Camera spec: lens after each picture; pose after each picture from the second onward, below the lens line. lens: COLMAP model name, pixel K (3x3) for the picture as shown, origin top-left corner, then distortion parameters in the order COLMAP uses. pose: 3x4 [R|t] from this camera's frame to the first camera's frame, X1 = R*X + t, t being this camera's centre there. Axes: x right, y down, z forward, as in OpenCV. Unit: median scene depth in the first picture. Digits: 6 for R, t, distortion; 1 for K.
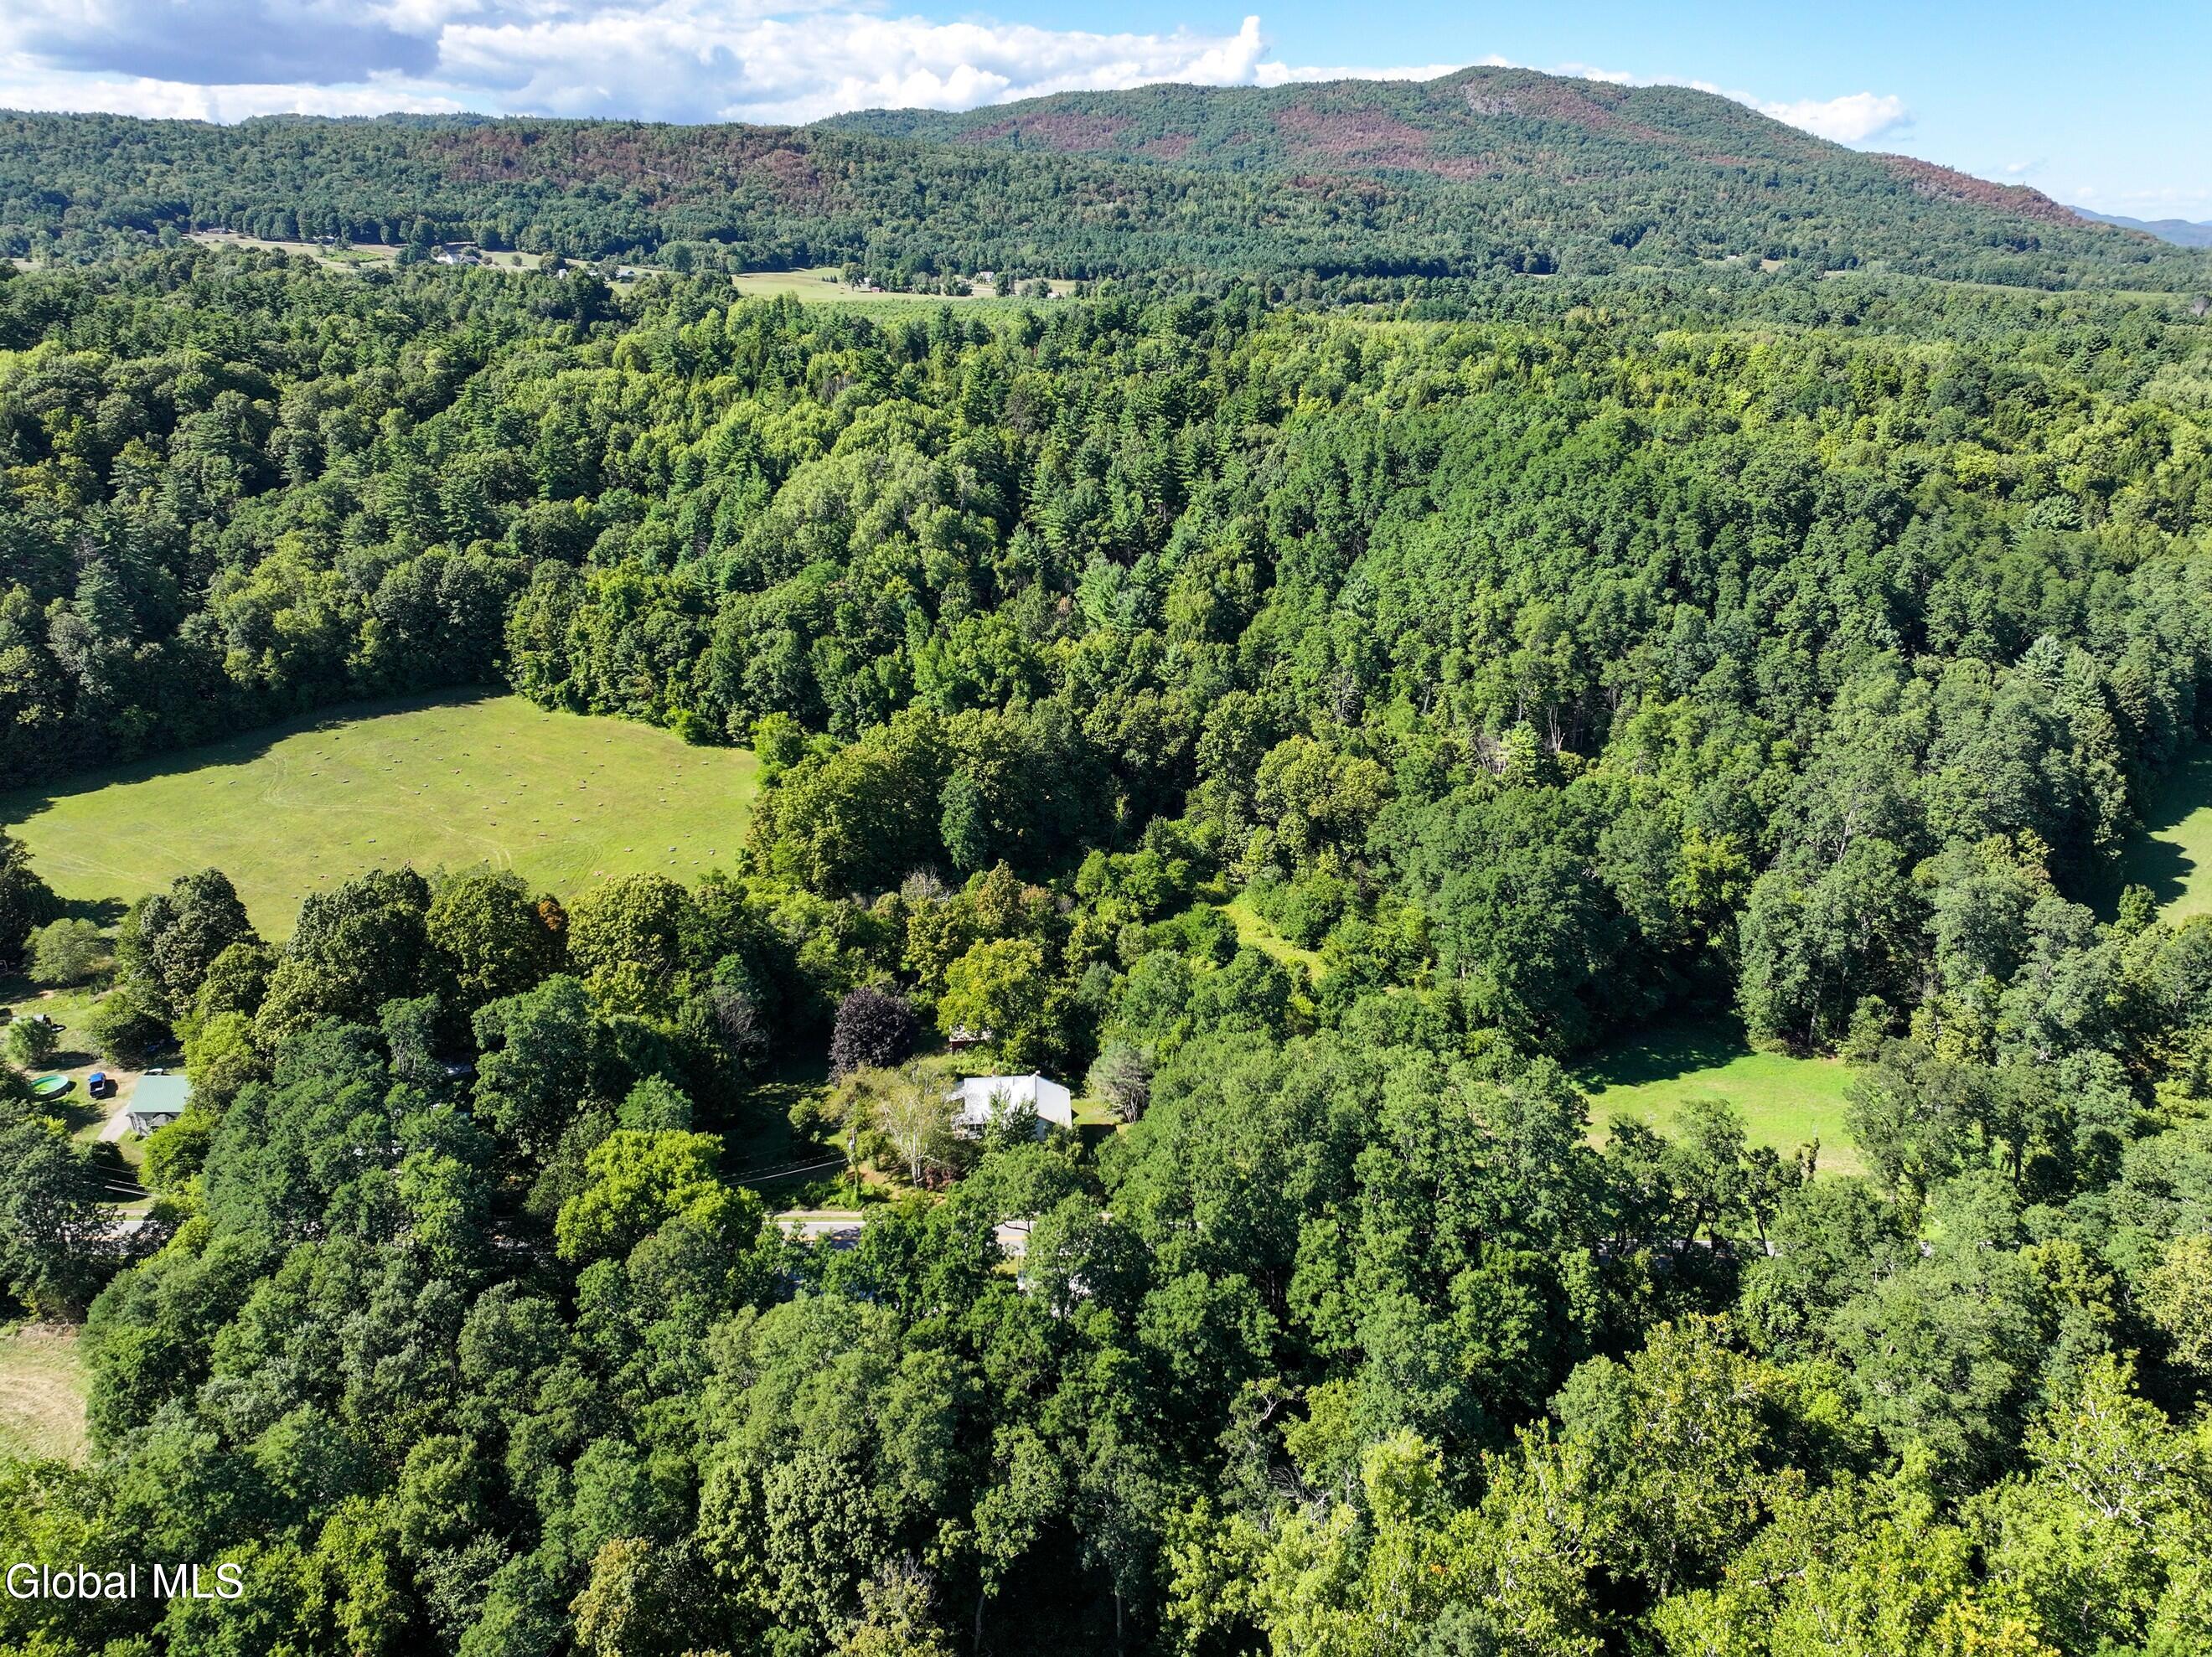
lens RADIAL K [[1551.2, 0, 1109.9], [0, 1551.2, 823.1], [0, 0, 1]] dist [-0.002512, 0.021872]
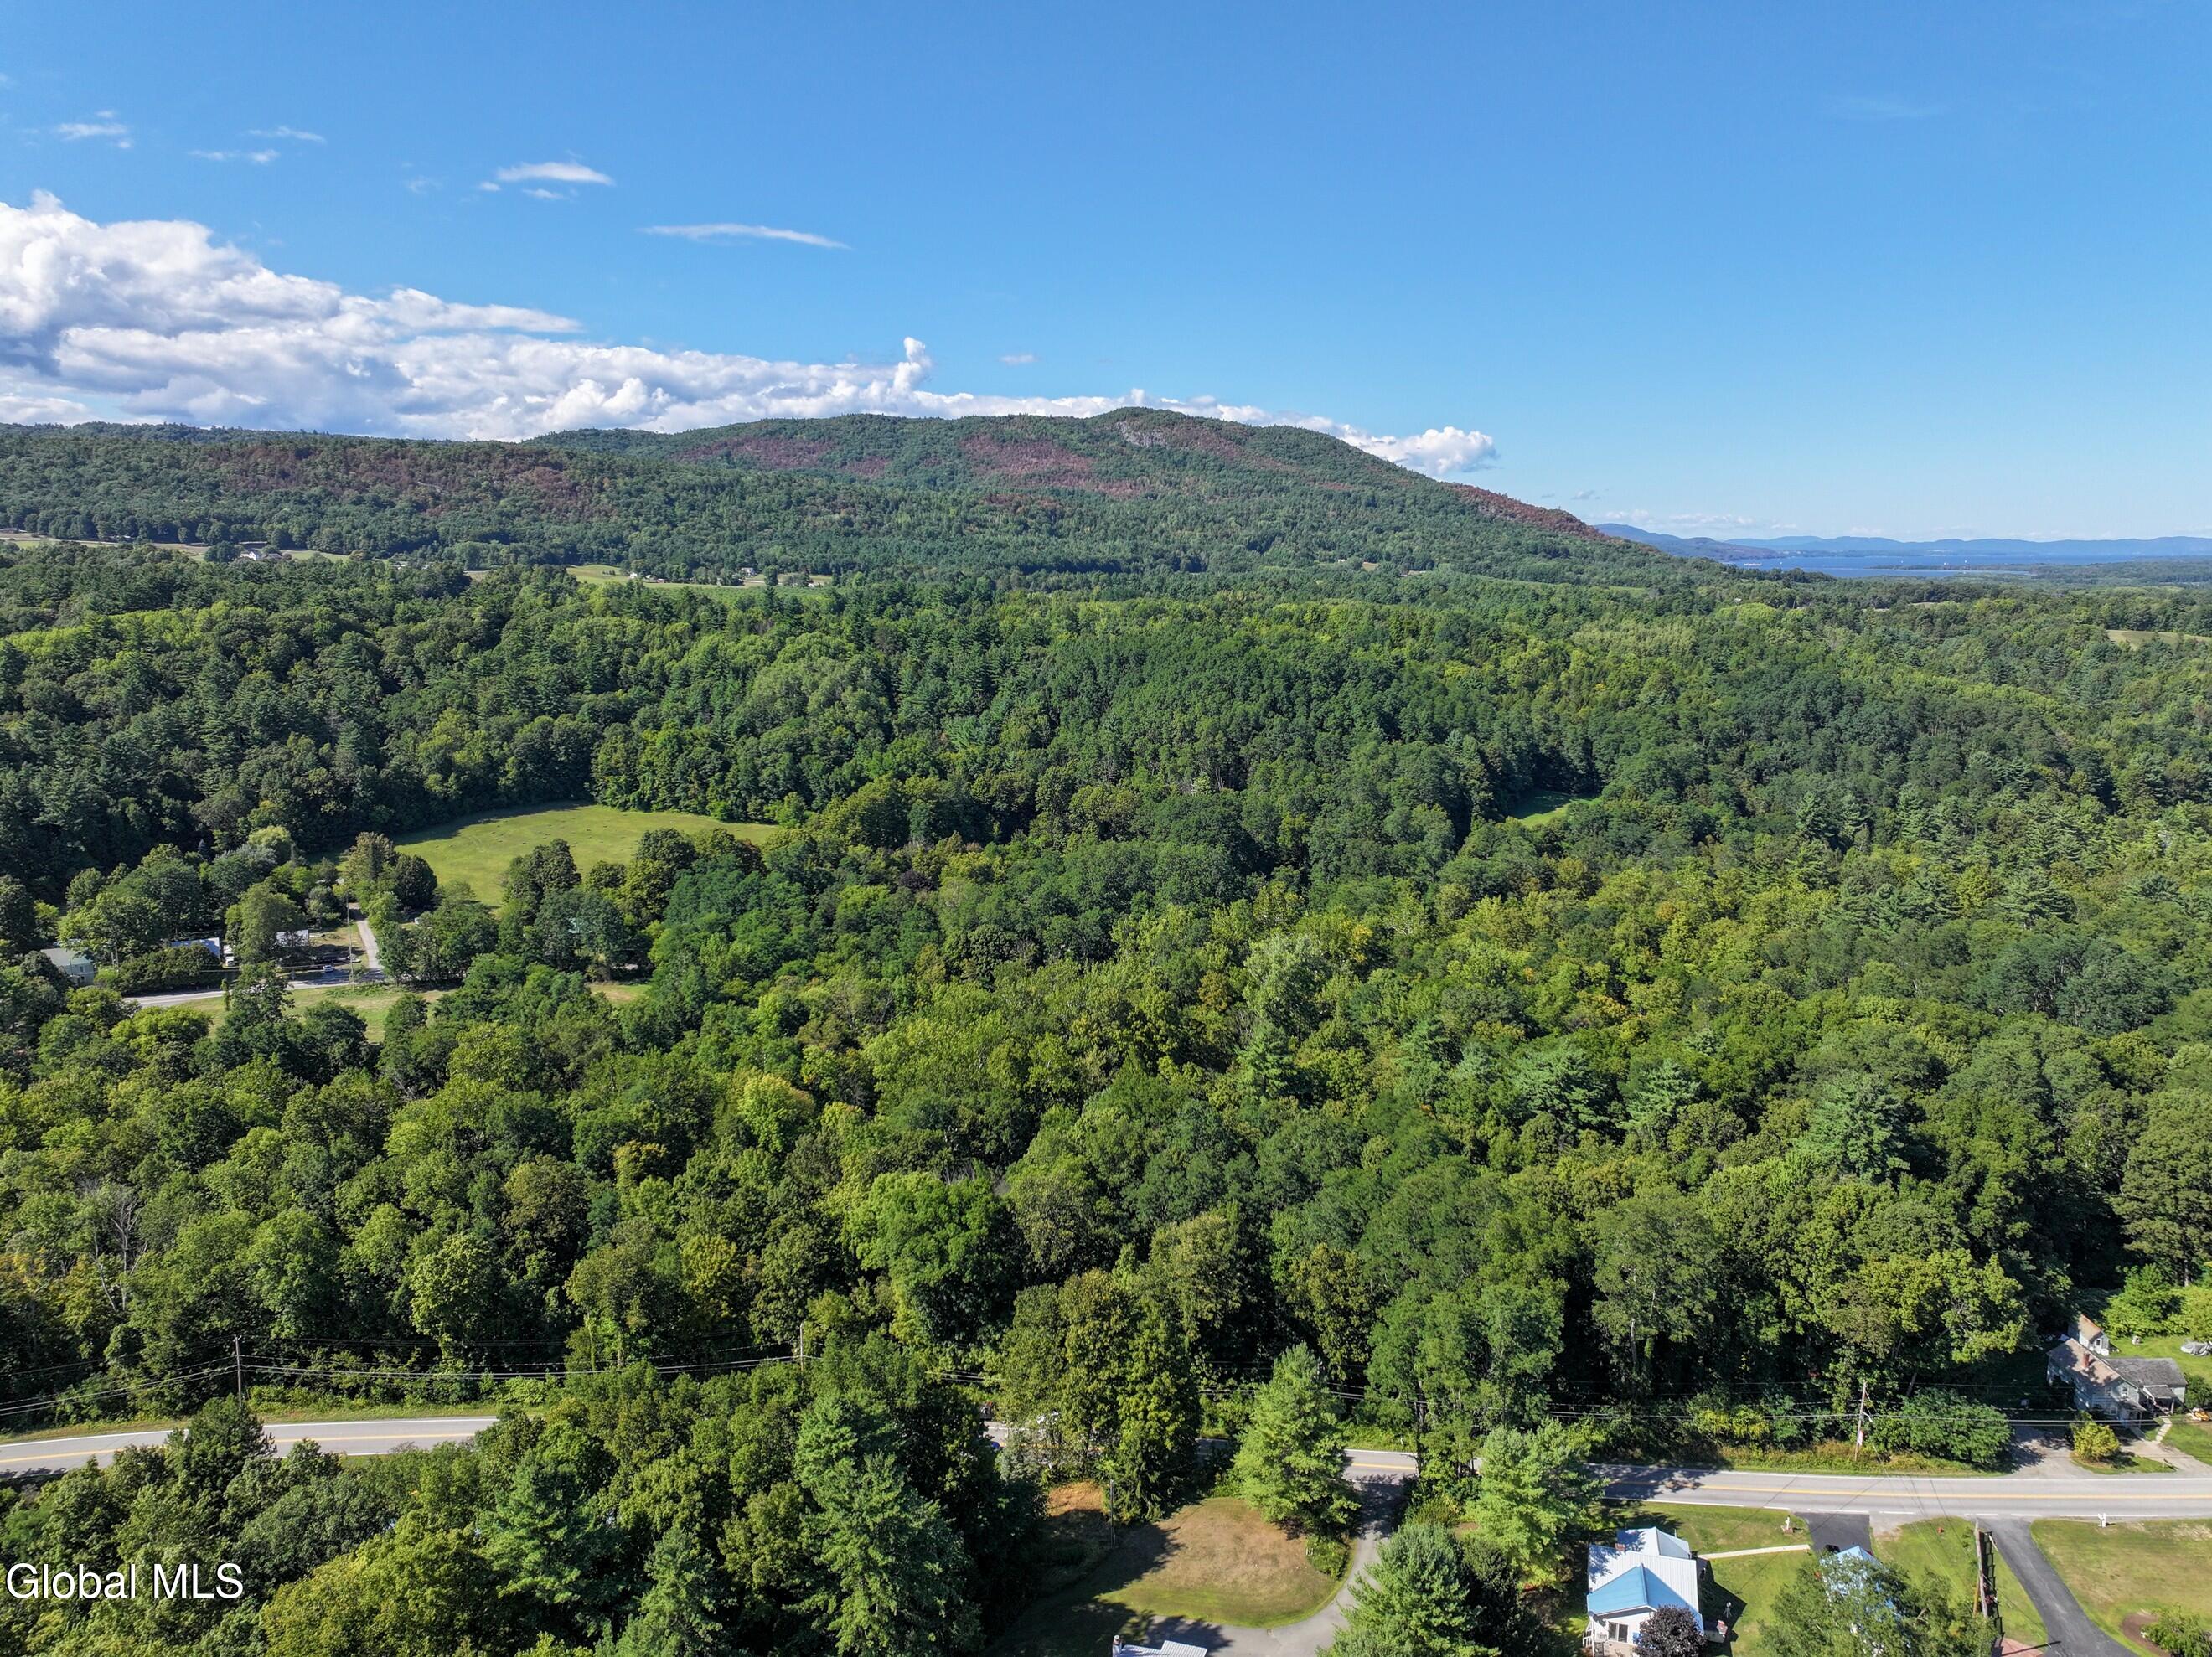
lens RADIAL K [[1551.2, 0, 1118.1], [0, 1551.2, 829.4], [0, 0, 1]] dist [-0.002512, 0.021872]
pose [[0.978574, -0.031589, 0.203457, -0.161307], [0.067417, 0.982847, -0.171659, 0.225684], [-0.194545, 0.181698, 0.963918, -0.575765]]
